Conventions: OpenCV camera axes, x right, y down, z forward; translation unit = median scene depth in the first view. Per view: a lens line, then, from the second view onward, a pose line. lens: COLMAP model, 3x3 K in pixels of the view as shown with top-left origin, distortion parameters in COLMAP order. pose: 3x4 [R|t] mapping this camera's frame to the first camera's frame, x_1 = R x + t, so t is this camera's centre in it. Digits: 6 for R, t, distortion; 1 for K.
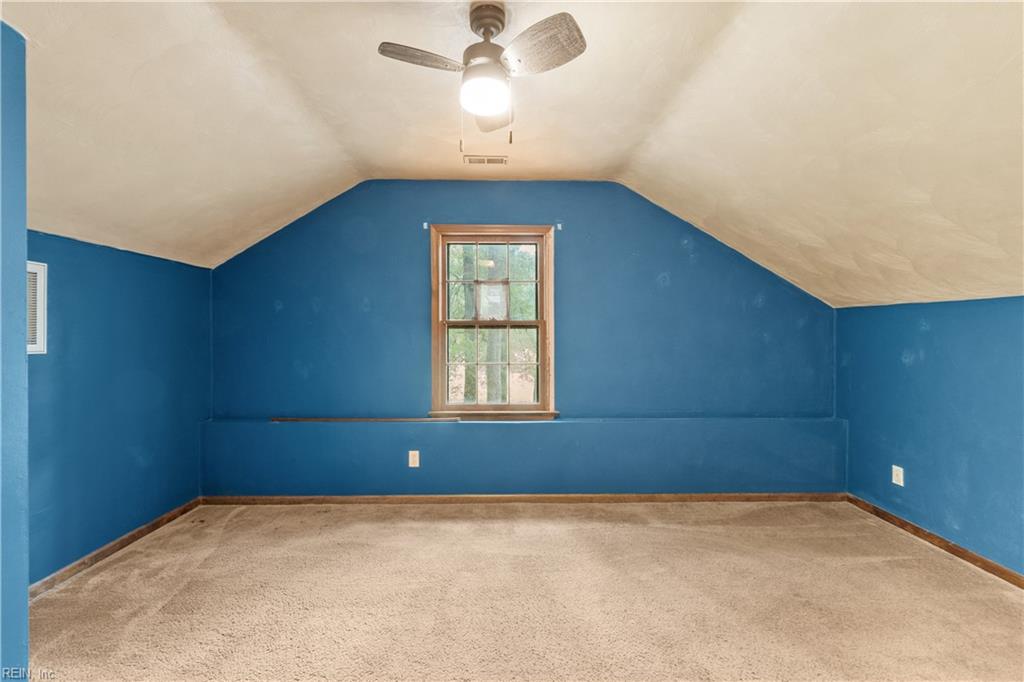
lens RADIAL K [[437.3, 0, 513.5], [0, 437.3, 336.7], [0, 0, 1]] dist [-0.007965, 0.002387]
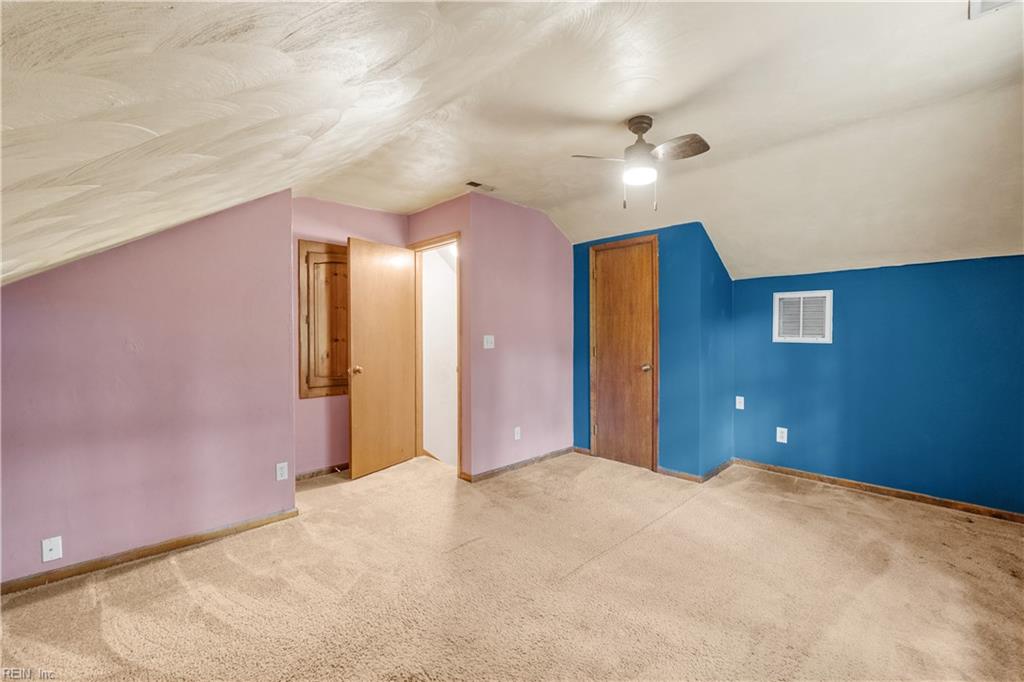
lens RADIAL K [[437.3, 0, 512.4], [0, 437.3, 340.2], [0, 0, 1]] dist [-0.007965, 0.002387]
pose [[-0.739208, 0.002516, -0.673472, 0.852303], [-0.007852, 0.999893, 0.012355, 0.013098], [0.673431, 0.014421, -0.739109, 1.234093]]
